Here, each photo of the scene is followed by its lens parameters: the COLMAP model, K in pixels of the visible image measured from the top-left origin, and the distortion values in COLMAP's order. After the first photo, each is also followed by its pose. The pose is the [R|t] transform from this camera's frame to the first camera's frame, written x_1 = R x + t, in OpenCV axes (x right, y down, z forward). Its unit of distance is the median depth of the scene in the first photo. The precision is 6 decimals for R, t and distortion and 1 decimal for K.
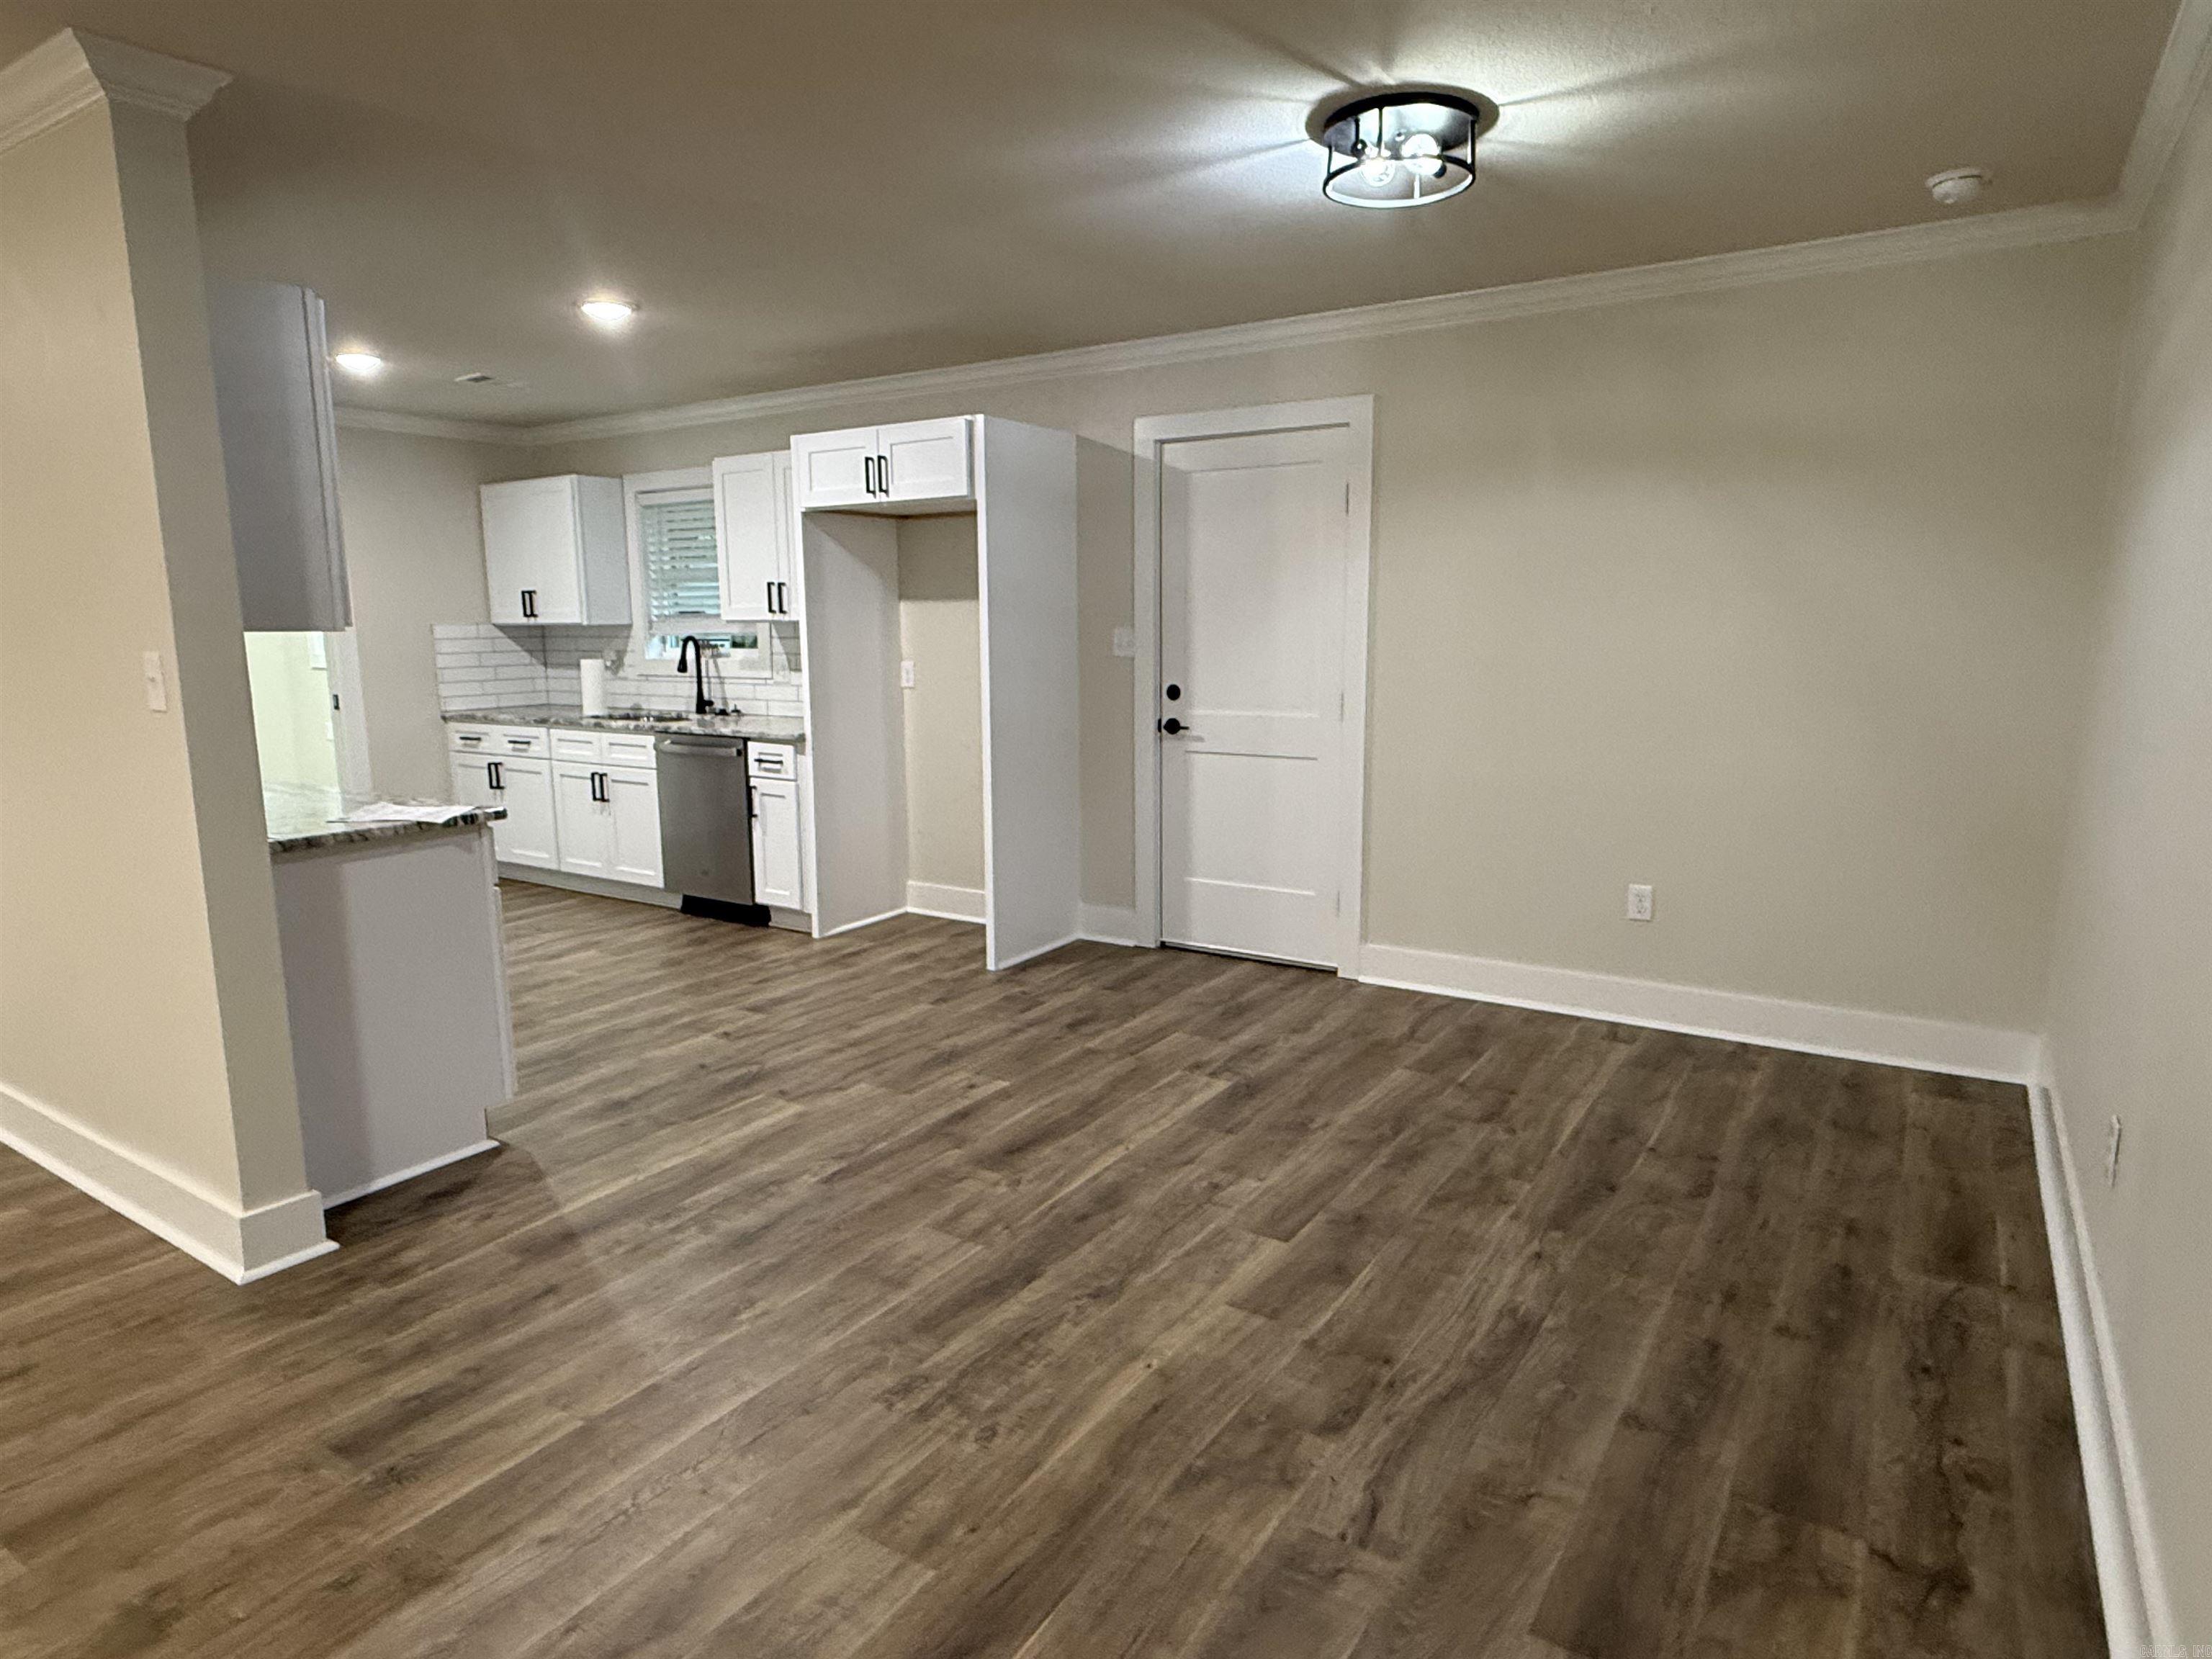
lens RADIAL K [[1283.1, 0, 1100.4], [0, 1283.1, 820.7], [0, 0, 1]] dist [0.001236, -0.001929]
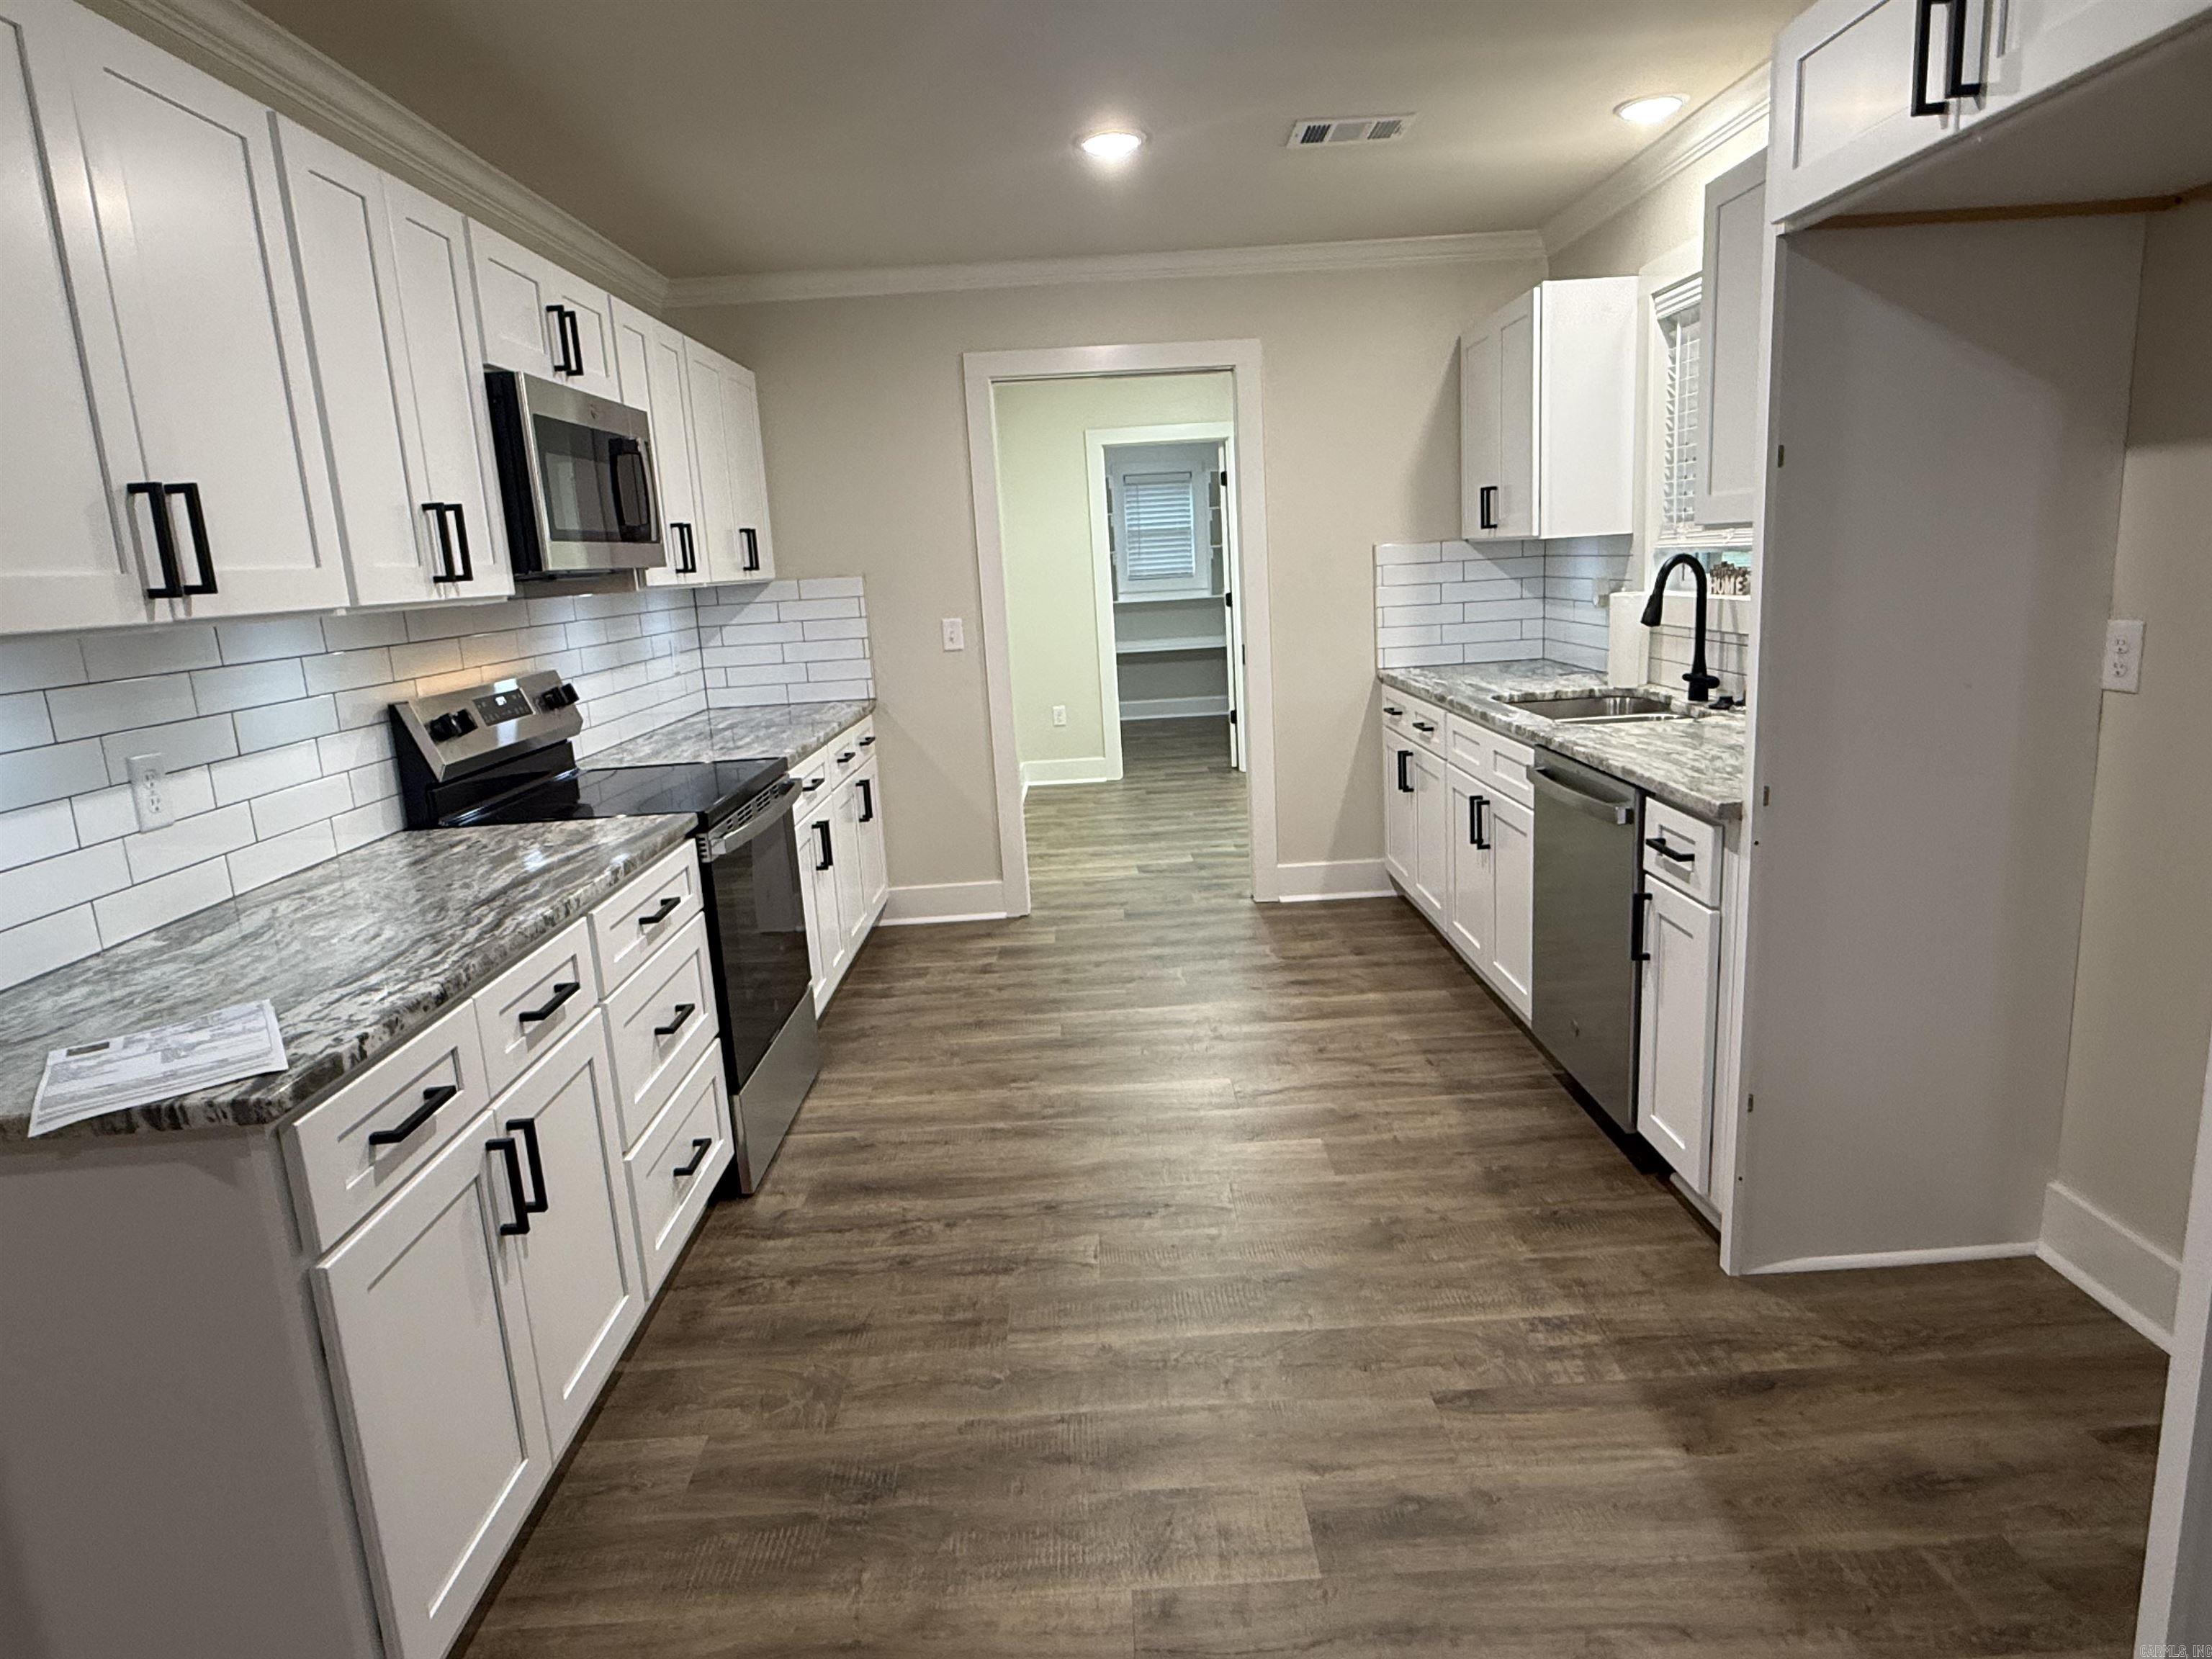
lens RADIAL K [[1283.1, 0, 1100.4], [0, 1283.1, 820.7], [0, 0, 1]] dist [0.001236, -0.001929]
pose [[0.561917, 0.142911, -0.814755, -0.010129], [-0.076705, 0.989721, 0.120699, -0.090404], [0.823630, -0.005327, 0.567103, 0.561765]]
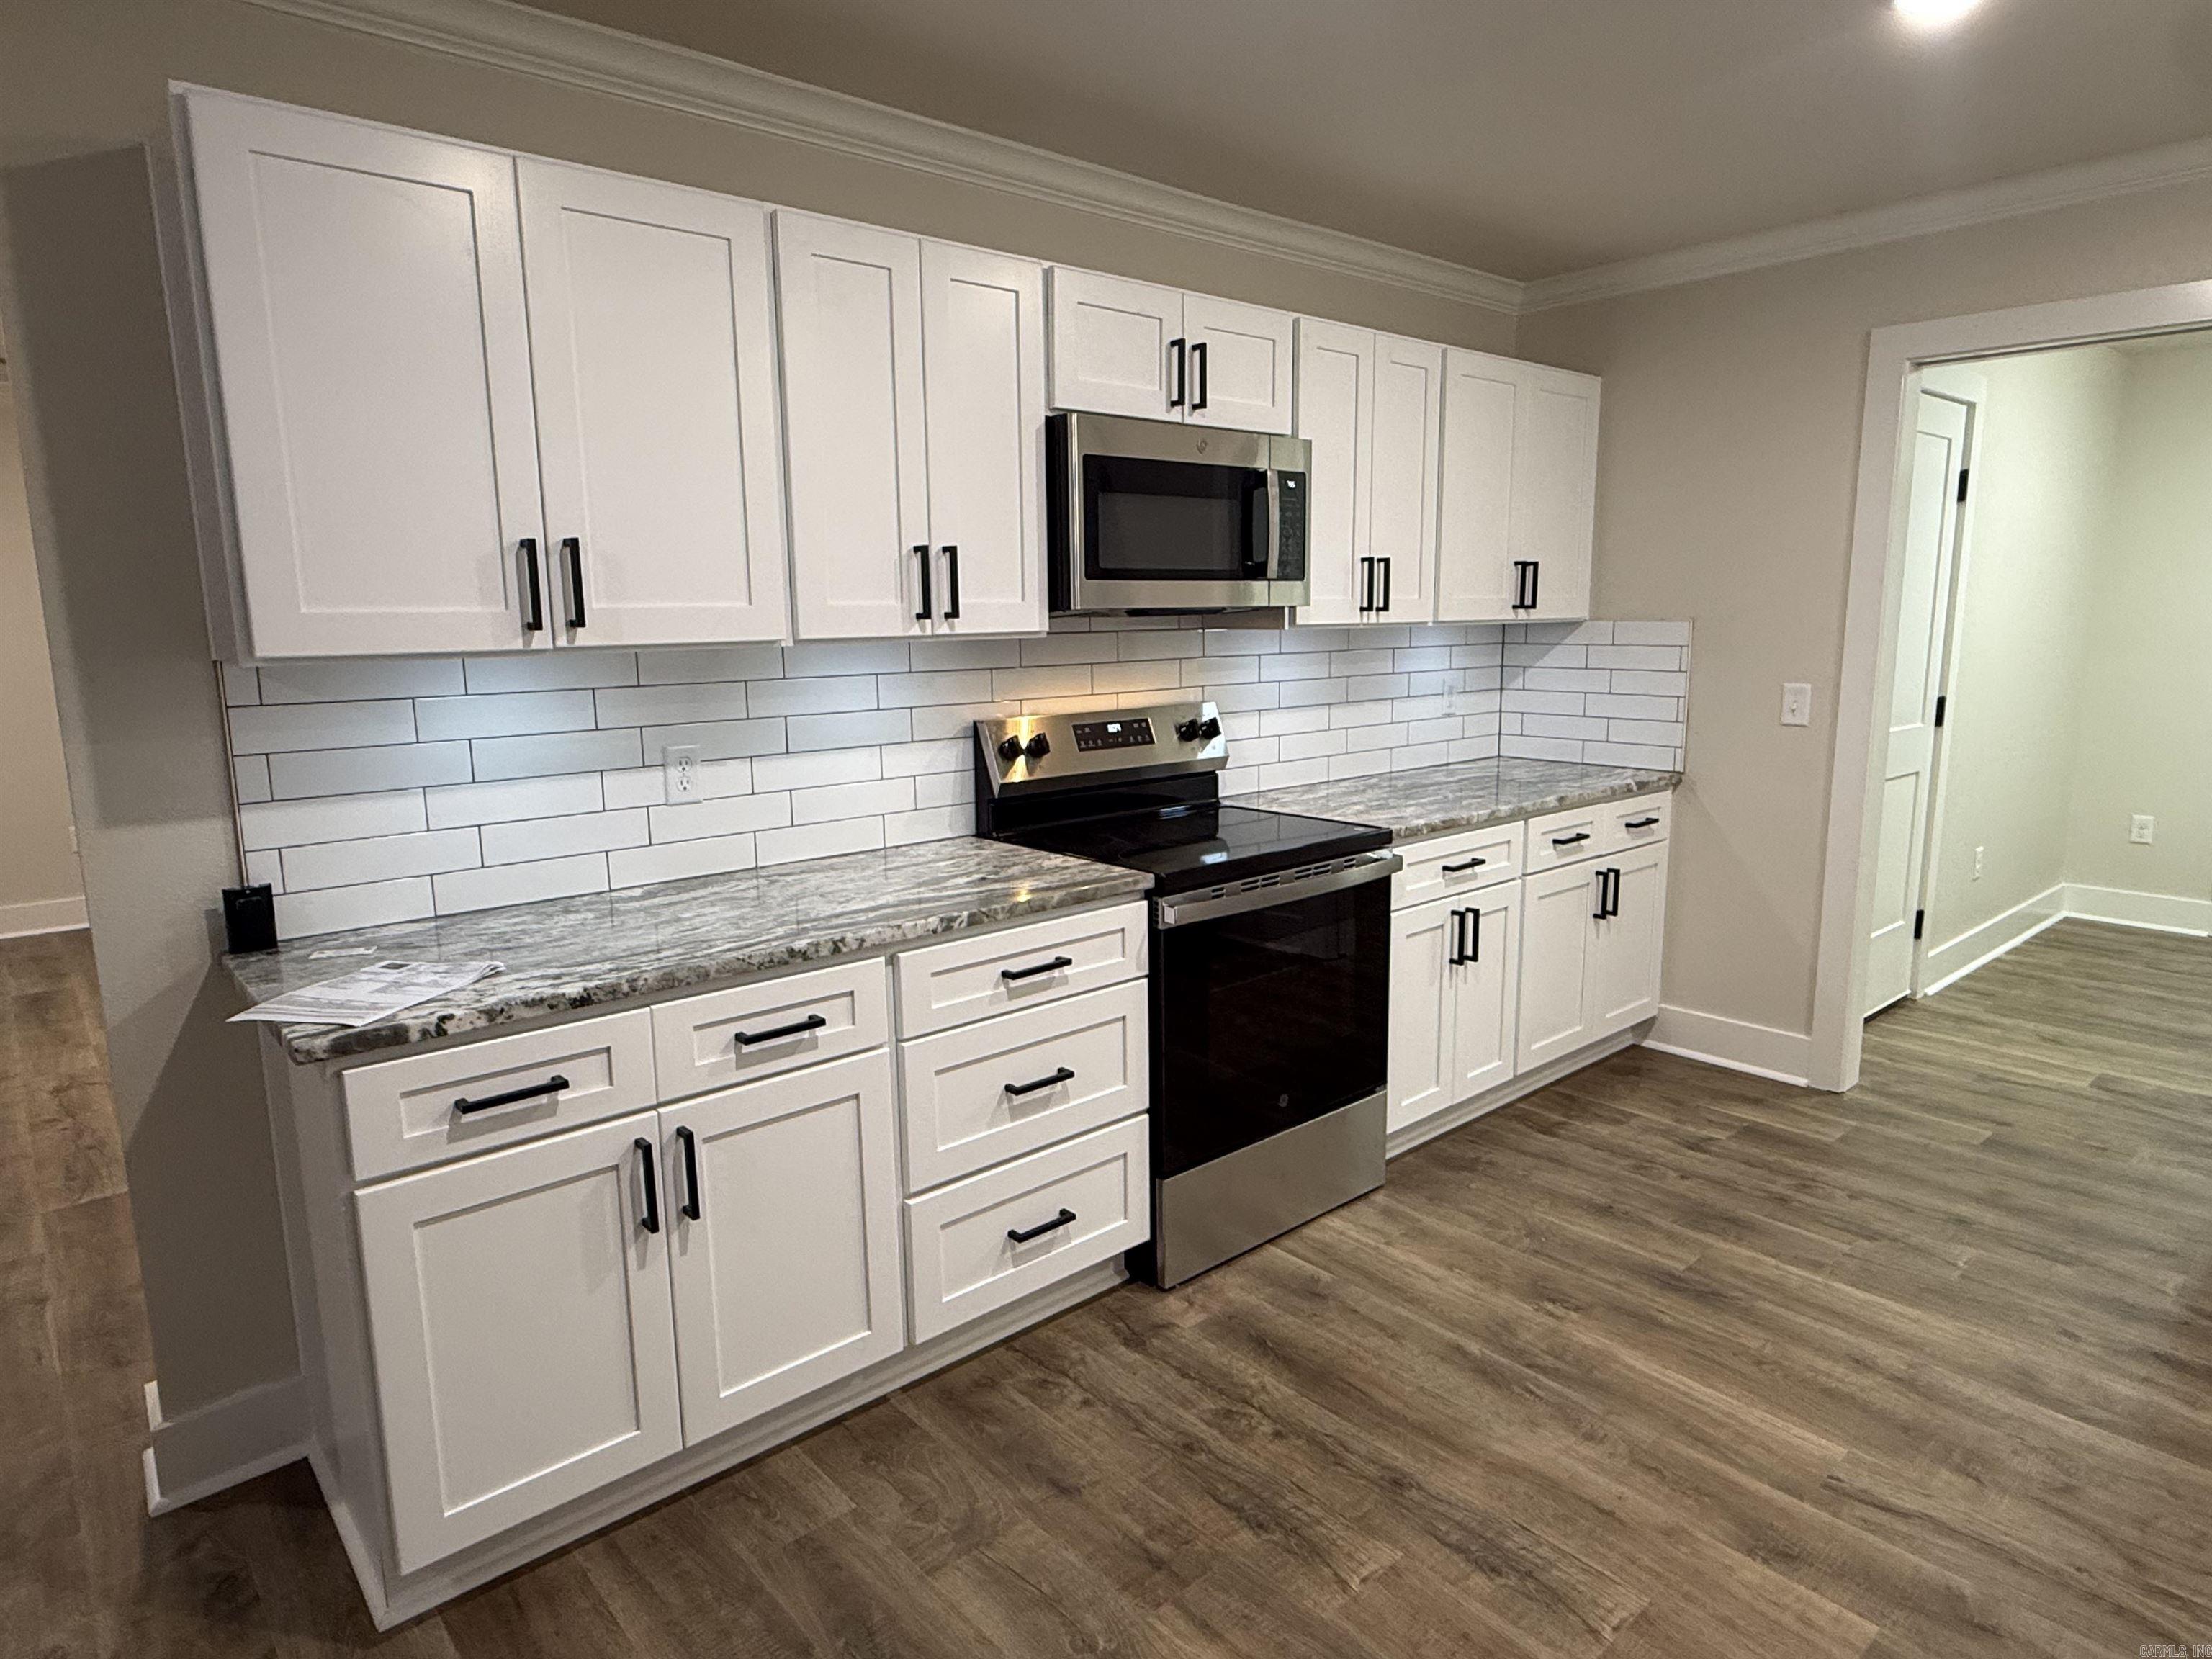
lens RADIAL K [[1286.5, 0, 1106.0], [0, 1286.5, 829.5], [0, 0, 1]] dist [0.002438, -0.000835]
pose [[-0.262411, 0.176478, -0.948681, -0.056943], [-0.139305, 0.965907, 0.218215, -0.133546], [0.954848, 0.189417, -0.228880, 0.786278]]
